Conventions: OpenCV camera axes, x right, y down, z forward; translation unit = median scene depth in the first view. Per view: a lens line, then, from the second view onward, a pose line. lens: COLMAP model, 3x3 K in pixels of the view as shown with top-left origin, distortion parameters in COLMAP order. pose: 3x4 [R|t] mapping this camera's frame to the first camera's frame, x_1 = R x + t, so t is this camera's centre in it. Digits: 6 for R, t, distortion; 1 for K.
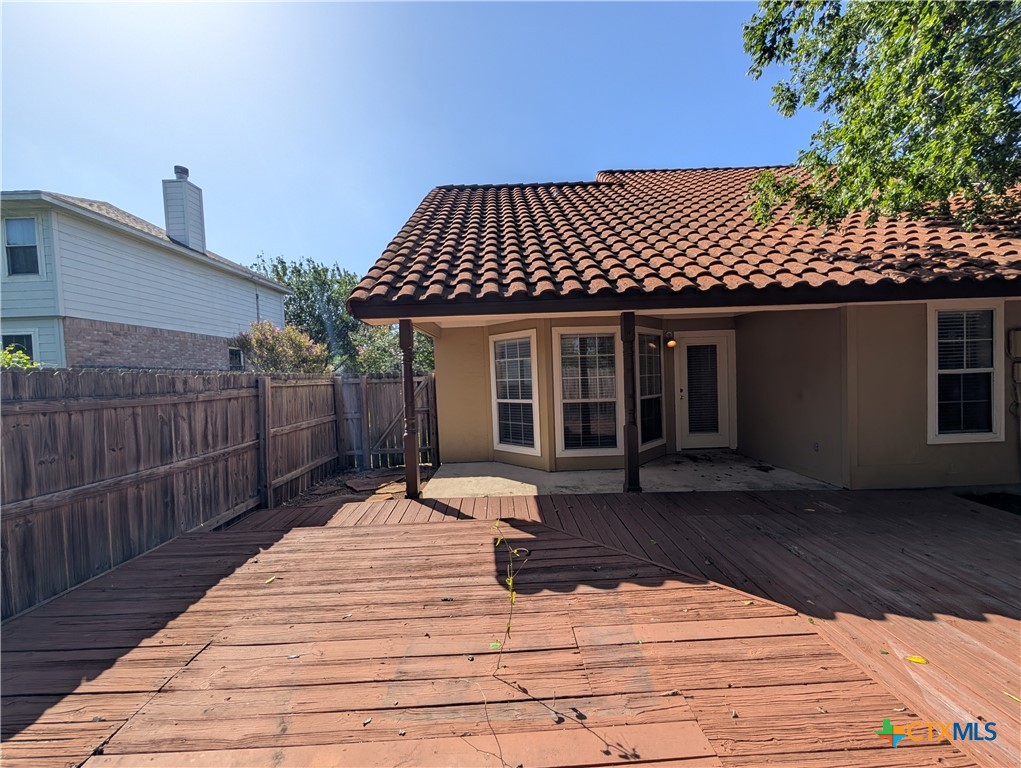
lens RADIAL K [[385.4, 0, 514.8], [0, 385.4, 381.8], [0, 0, 1]] dist [0.002844, 0.000038]
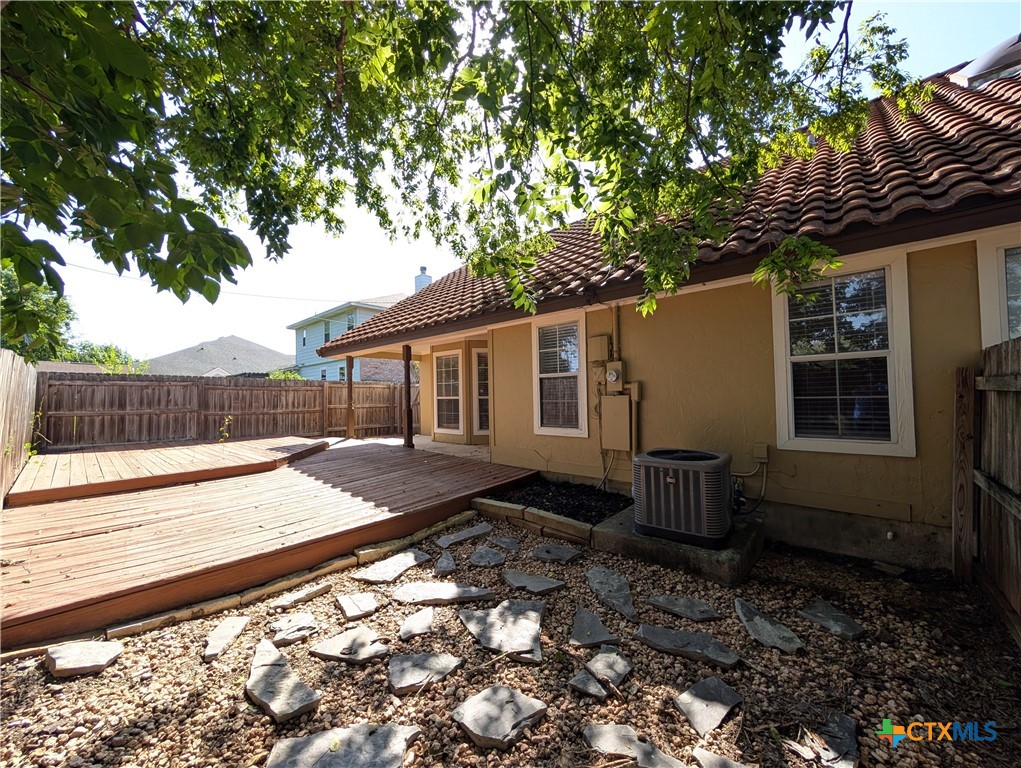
lens RADIAL K [[385.4, 0, 511.9], [0, 385.4, 384.7], [0, 0, 1]] dist [0.002844, 0.000038]
pose [[0.729424, 0.000019, -0.684061, 2.356053], [-0.020422, 0.999555, -0.021749, 0.038263], [0.683756, 0.029835, 0.729100, 0.052116]]
